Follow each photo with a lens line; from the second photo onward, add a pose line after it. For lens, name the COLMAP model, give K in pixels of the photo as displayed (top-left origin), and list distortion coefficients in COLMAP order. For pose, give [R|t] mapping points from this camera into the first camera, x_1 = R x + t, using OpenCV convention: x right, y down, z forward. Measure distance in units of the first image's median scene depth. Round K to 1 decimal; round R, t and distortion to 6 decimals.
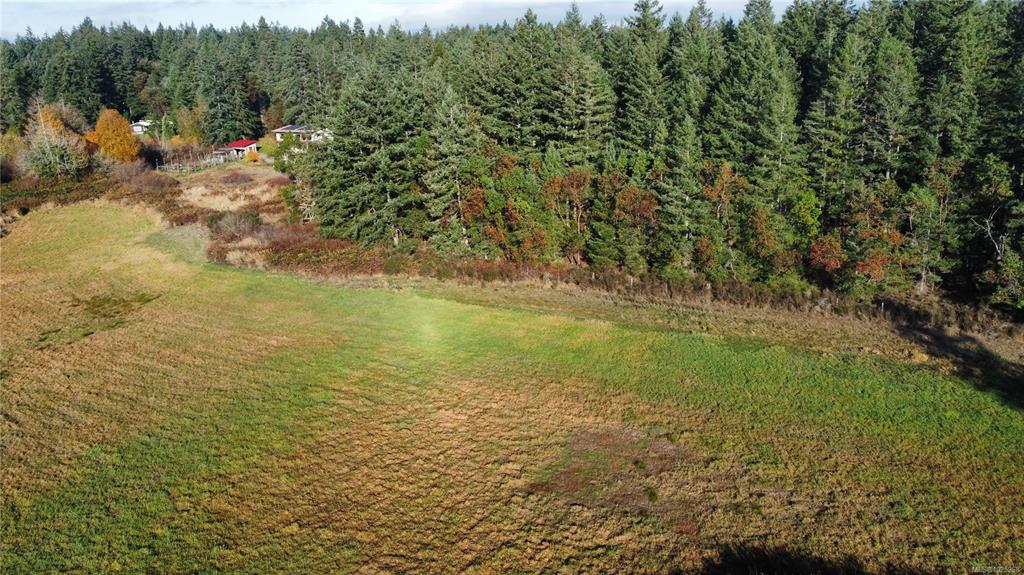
lens RADIAL K [[777.3, 0, 507.2], [0, 777.3, 281.8], [0, 0, 1]] dist [0.004243, -0.007072]
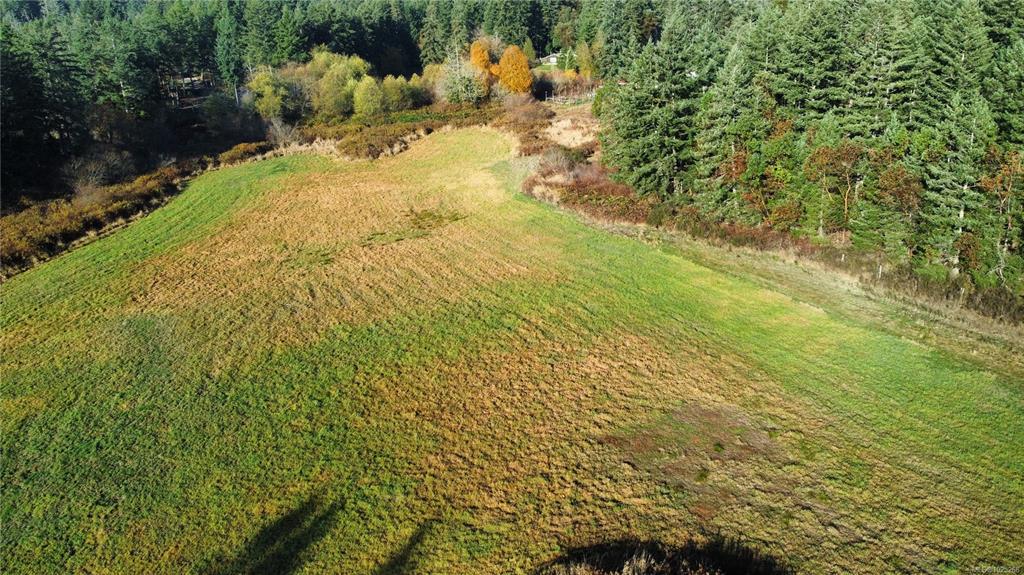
lens RADIAL K [[777.3, 0, 507.2], [0, 777.3, 281.8], [0, 0, 1]] dist [0.004243, -0.007072]
pose [[0.851762, 0.174554, -0.493996, 0.183908], [-0.129788, 0.983779, 0.123834, -0.033376], [0.507598, -0.041363, 0.860600, -0.010368]]
